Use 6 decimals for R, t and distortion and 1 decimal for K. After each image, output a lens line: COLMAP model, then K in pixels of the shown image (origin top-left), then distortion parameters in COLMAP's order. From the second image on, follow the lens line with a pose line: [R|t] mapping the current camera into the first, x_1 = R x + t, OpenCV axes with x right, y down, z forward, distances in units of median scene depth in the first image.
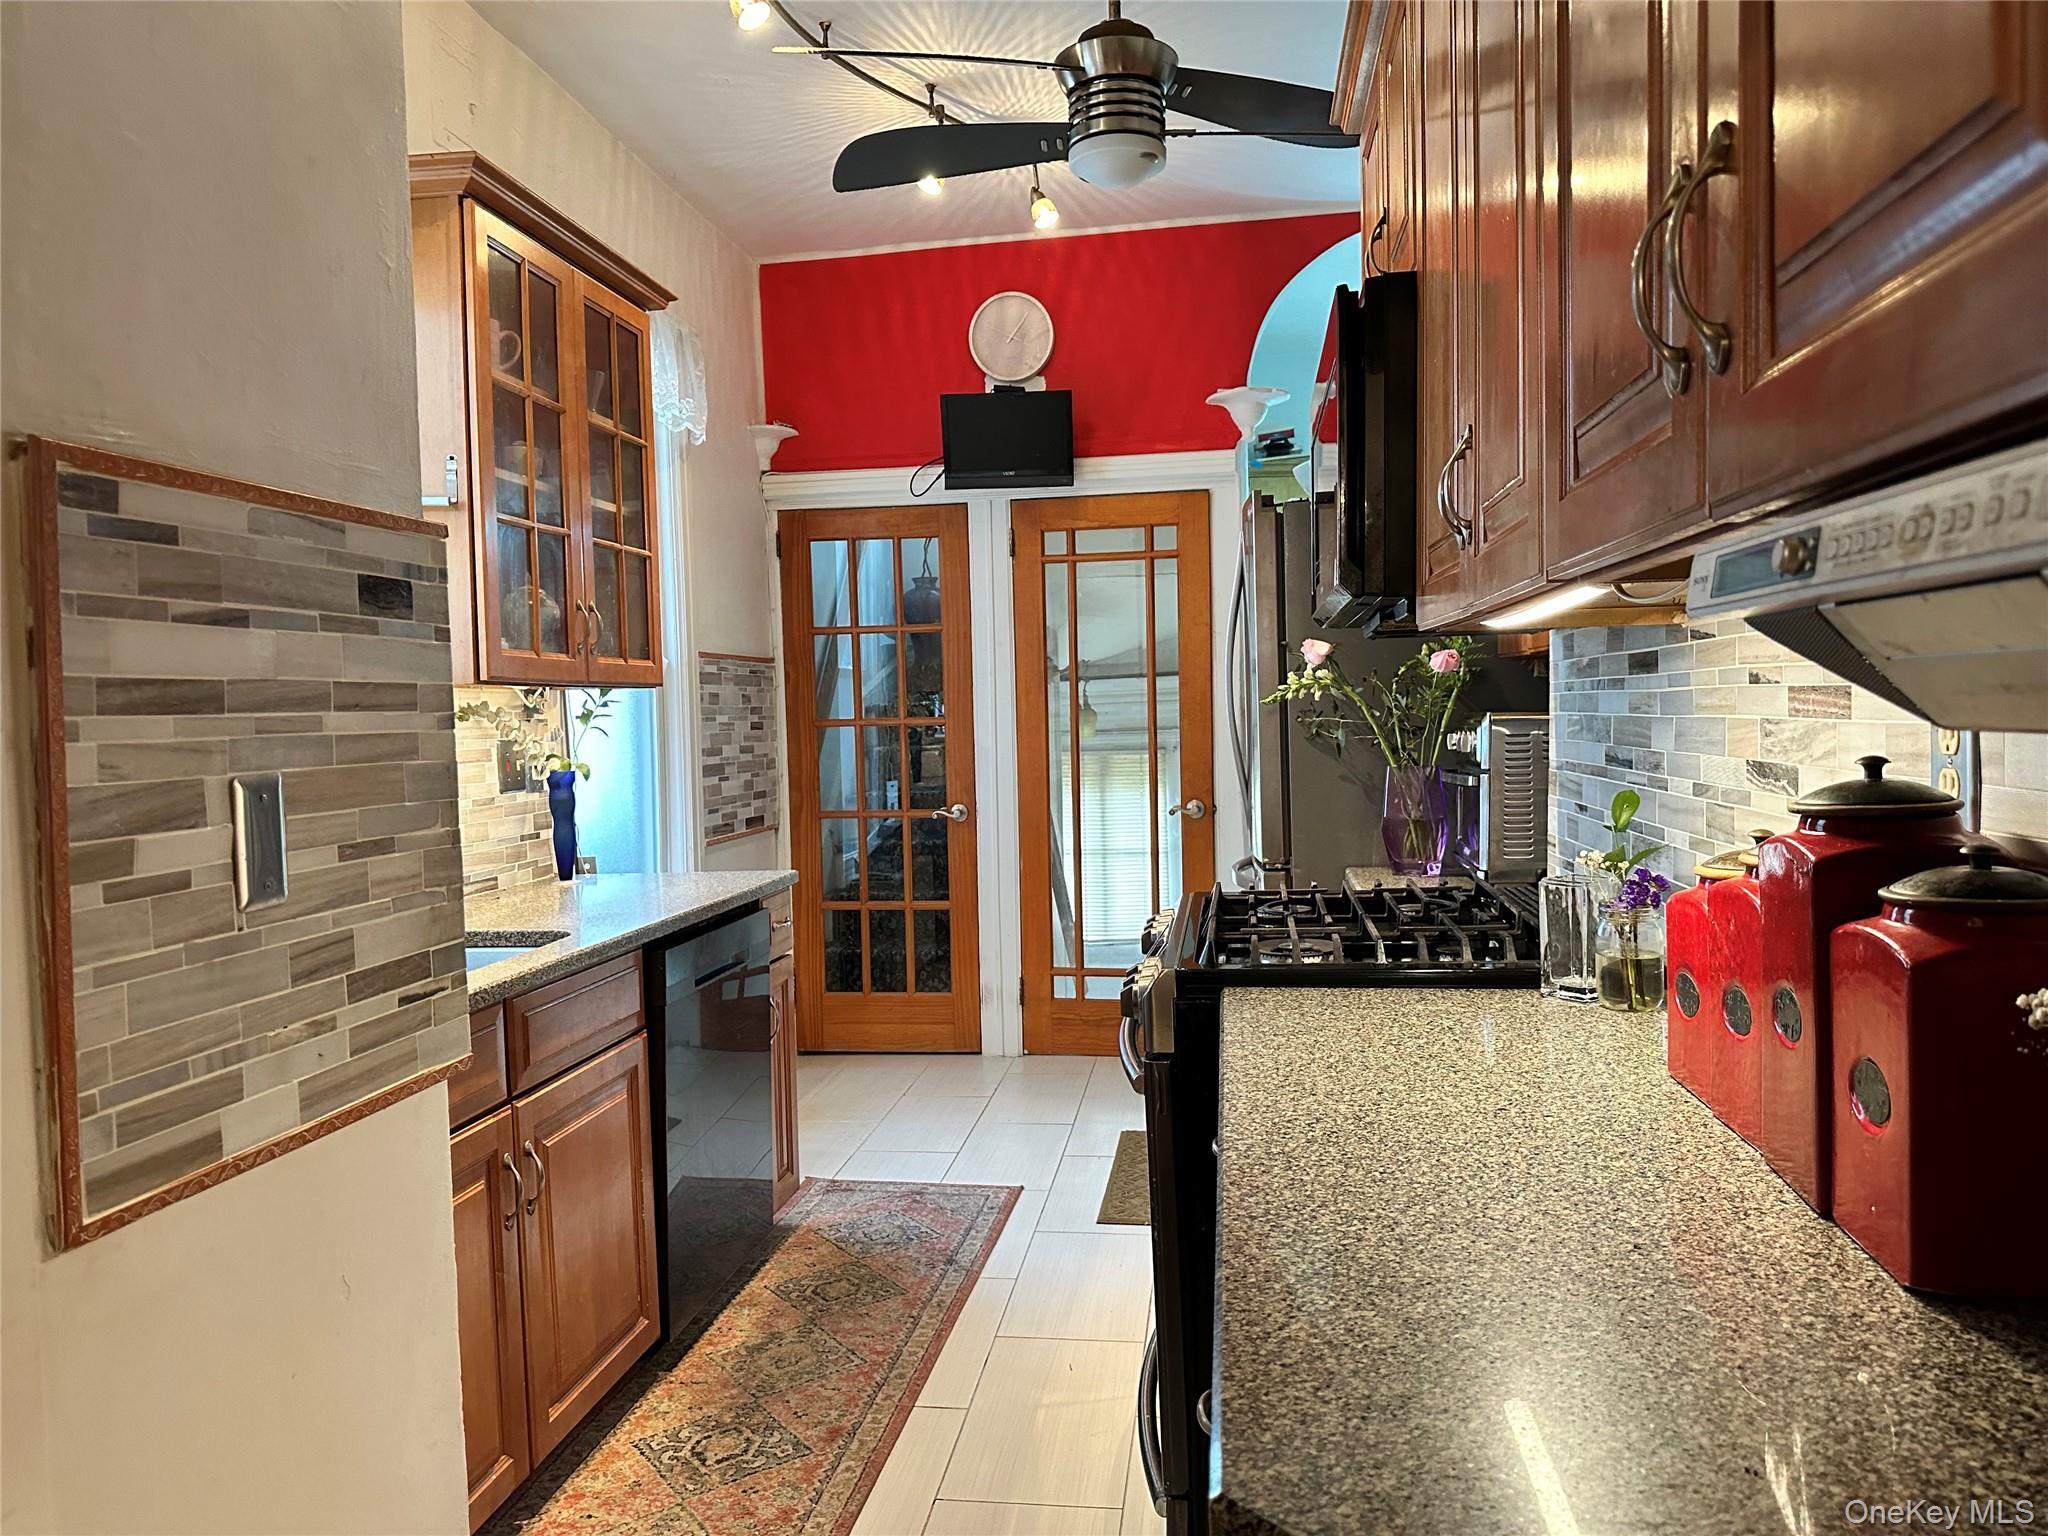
lens RADIAL K [[1433.6, 0, 1024.0], [0, 1433.6, 768.0], [0, 0, 1]] dist [0.134513, -0.001895]
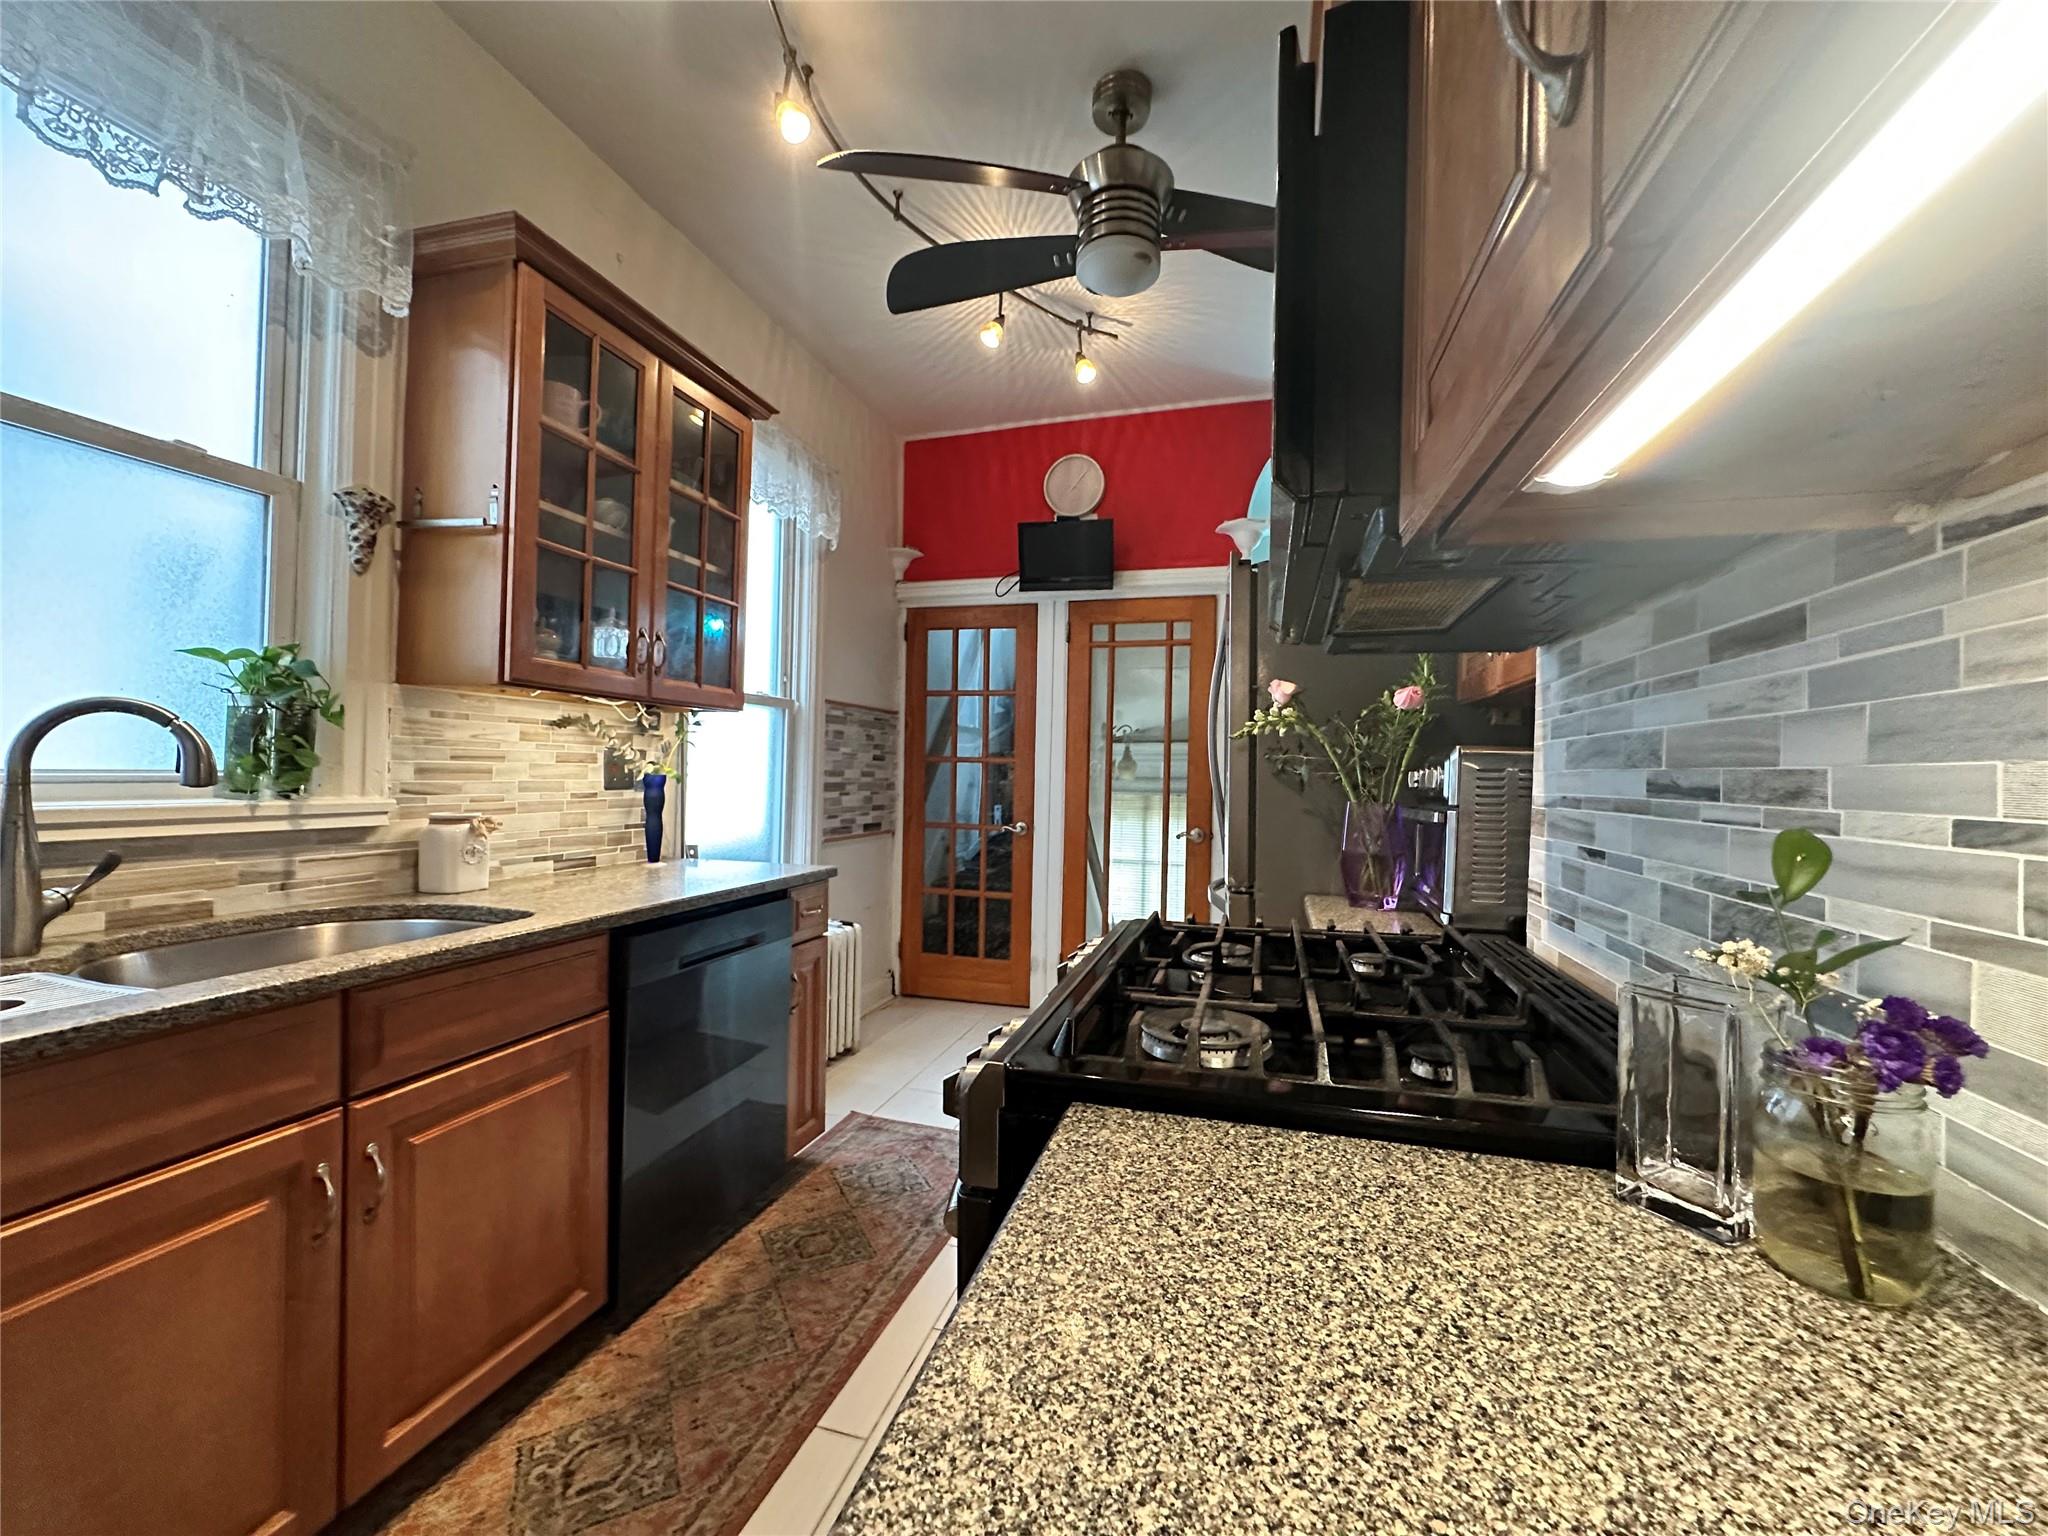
lens RADIAL K [[822.2, 0, 1024.0], [0, 822.2, 768.0], [0, 0, 1]] dist [0.000118, 0.016948]
pose [[0.990251, 0.044552, -0.131979, 0.090210], [-0.050556, 0.997817, -0.042494, 0.010901], [0.129798, 0.048752, 0.990341, 0.352309]]
